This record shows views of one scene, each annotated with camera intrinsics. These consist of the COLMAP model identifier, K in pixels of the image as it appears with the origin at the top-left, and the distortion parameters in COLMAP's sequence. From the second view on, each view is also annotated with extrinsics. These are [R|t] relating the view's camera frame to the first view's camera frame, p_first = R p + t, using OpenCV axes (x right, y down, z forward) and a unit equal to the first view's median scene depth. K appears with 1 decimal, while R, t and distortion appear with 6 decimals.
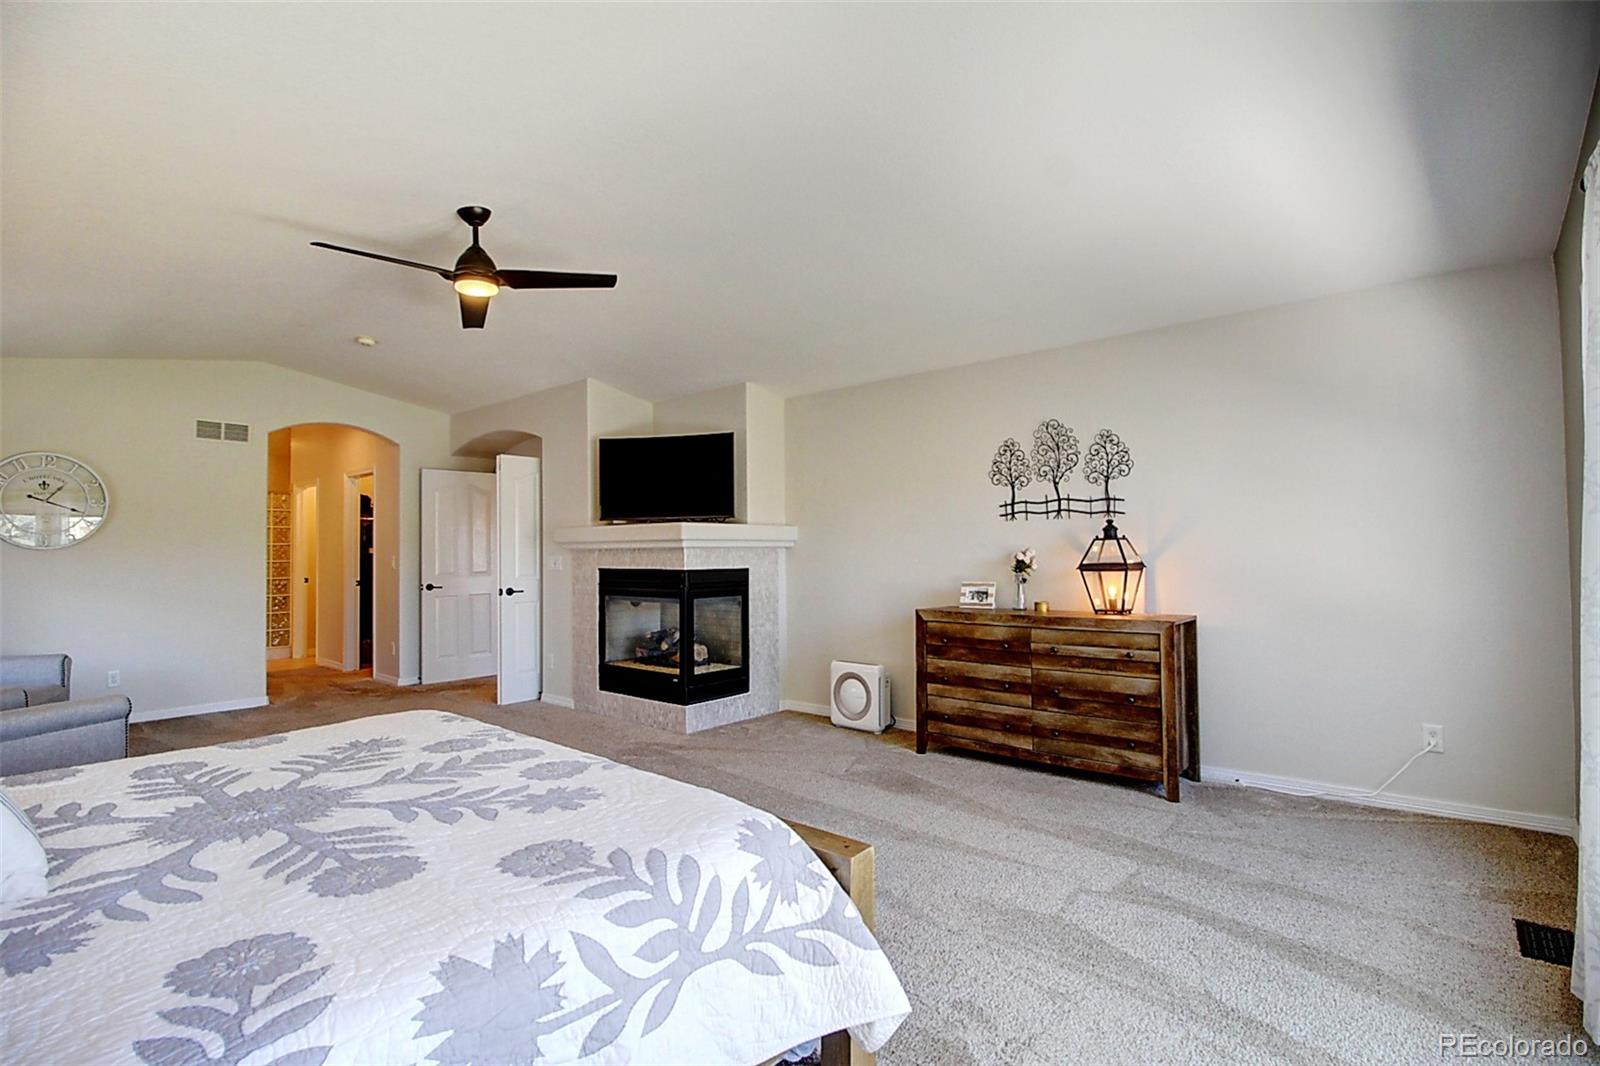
lens RADIAL K [[755.9, 0, 802.6], [0, 755.9, 533.7], [0, 0, 1]] dist [-0.003835, -0.011711]
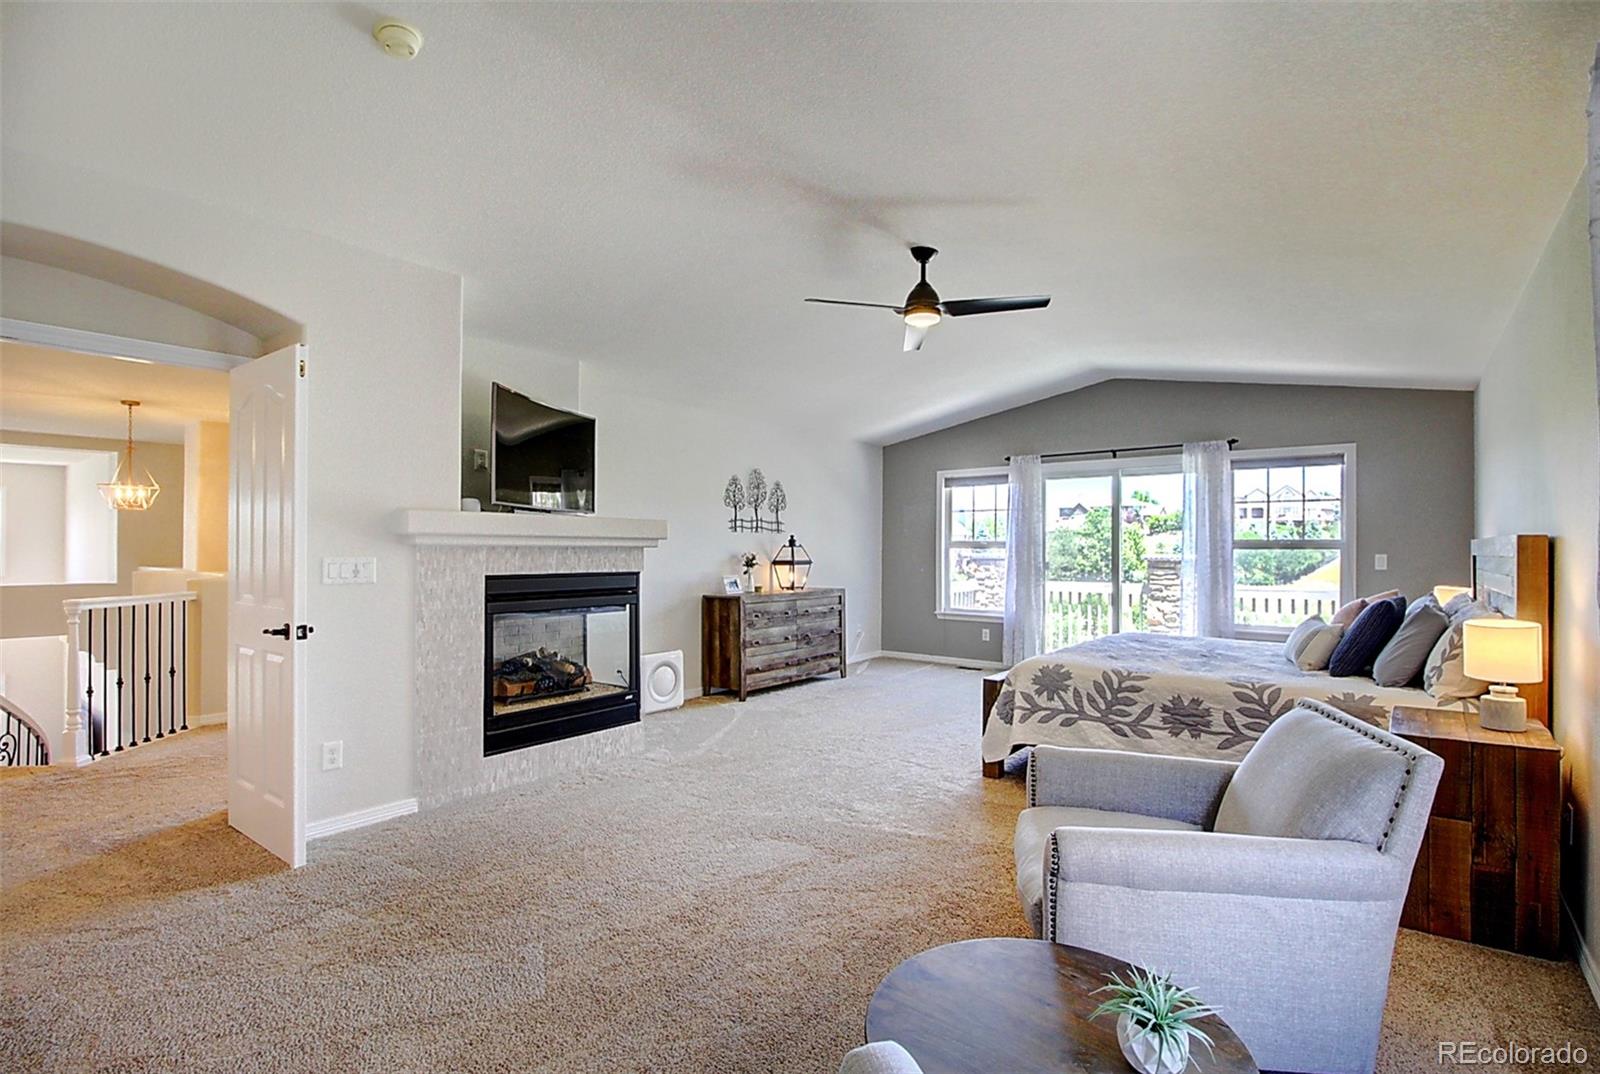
lens RADIAL K [[756.9, 0, 810.1], [0, 756.9, 542.1], [0, 0, 1]] dist [-0.022990, -0.000295]
pose [[-0.049906, 0.022701, 0.998496, -1.227298], [-0.019344, 0.999532, -0.023692, 0.034680], [-0.998567, -0.020498, -0.049443, 0.966407]]
